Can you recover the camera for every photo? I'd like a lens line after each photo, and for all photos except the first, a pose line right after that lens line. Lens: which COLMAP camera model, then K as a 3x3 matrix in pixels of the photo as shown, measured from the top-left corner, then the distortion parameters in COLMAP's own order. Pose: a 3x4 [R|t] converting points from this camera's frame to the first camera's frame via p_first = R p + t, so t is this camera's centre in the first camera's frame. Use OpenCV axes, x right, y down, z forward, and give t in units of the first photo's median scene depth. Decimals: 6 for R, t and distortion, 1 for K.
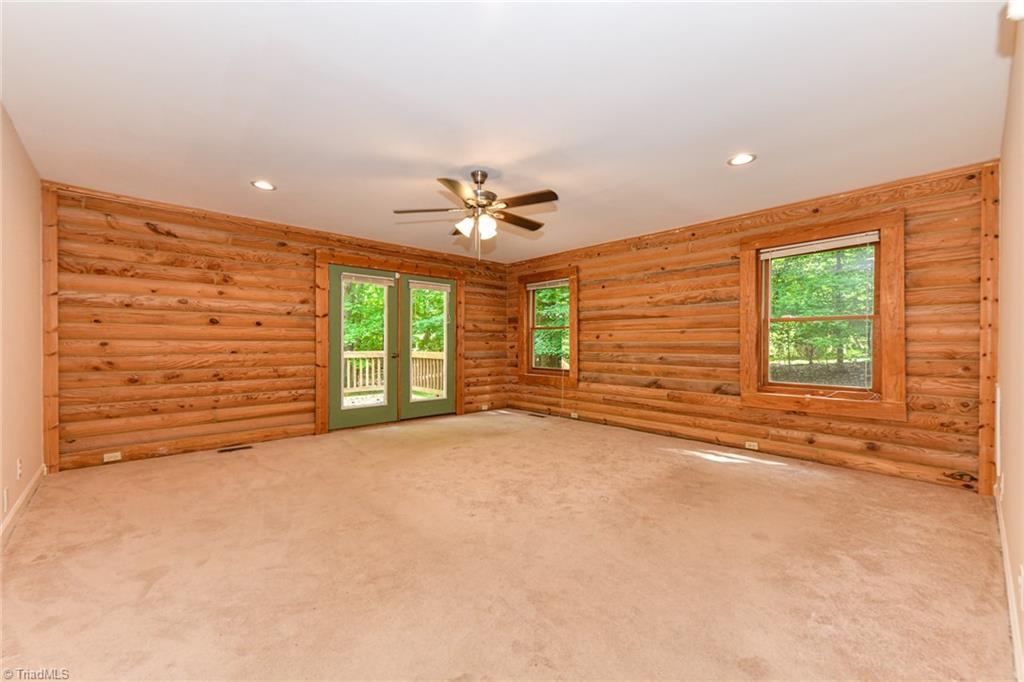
lens RADIAL K [[414.3, 0, 513.7], [0, 414.3, 337.4], [0, 0, 1]] dist [0.013994, -0.005817]
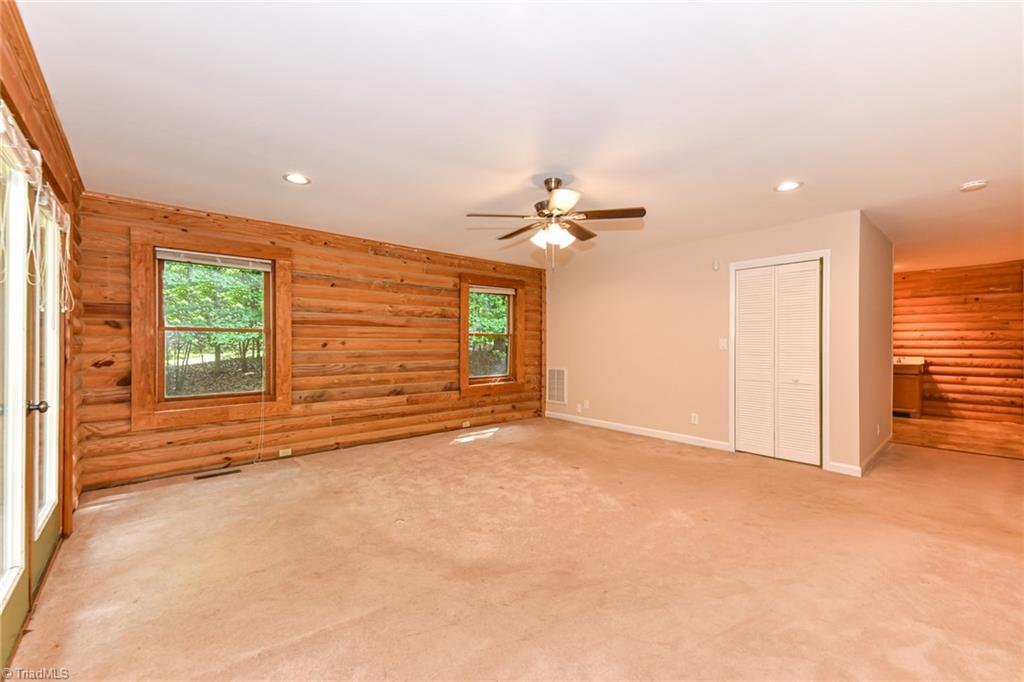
lens RADIAL K [[414.3, 0, 503.2], [0, 414.3, 345.6], [0, 0, 1]] dist [0.013994, -0.005817]
pose [[0.021431, 0.007854, 0.999739, -0.681950], [-0.002040, 0.999967, -0.007812, 0.006572], [-0.999768, -0.001872, 0.021446, 0.714848]]
